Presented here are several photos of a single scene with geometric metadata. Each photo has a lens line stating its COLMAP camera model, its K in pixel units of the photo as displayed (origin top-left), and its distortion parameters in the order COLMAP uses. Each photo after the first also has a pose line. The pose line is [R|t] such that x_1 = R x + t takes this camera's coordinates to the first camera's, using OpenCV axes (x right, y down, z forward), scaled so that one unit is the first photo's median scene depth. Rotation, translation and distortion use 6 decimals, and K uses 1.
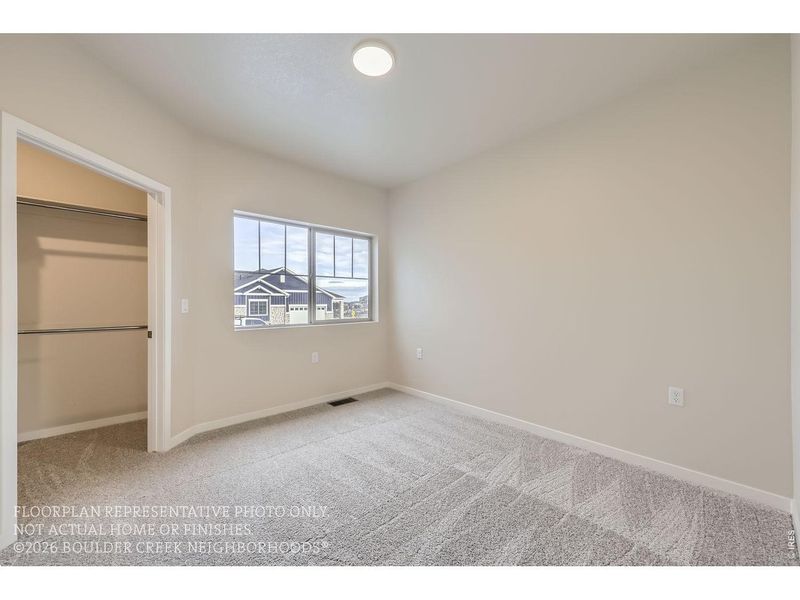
lens RADIAL K [[328.2, 0, 403.3], [0, 328.2, 300.6], [0, 0, 1]] dist [-0.004863, -0.000236]
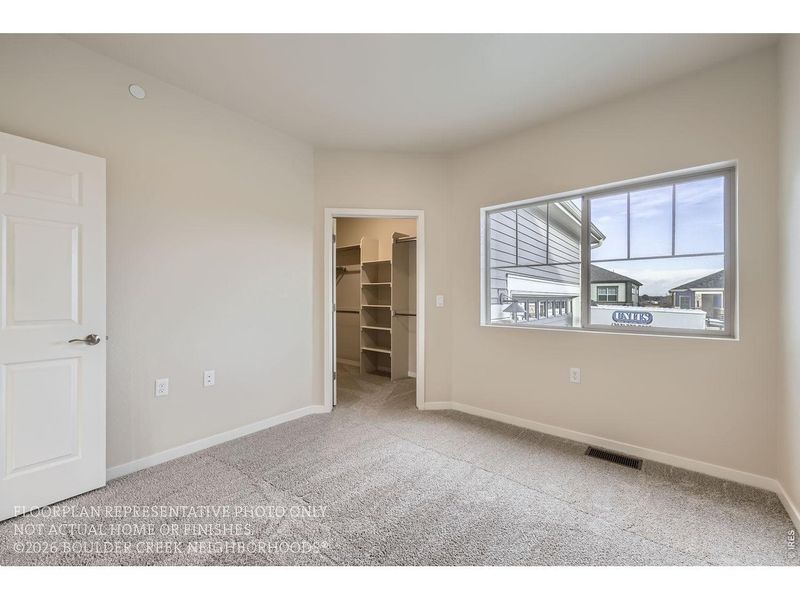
lens RADIAL K [[328.2, 0, 404.1], [0, 328.2, 295.9], [0, 0, 1]] dist [-0.004863, -0.000236]
pose [[0.094565, -0.001107, -0.995518, 0.448281], [0.000017, 0.999999, -0.001110, -0.000489], [0.995519, 0.000088, 0.094564, 0.607187]]
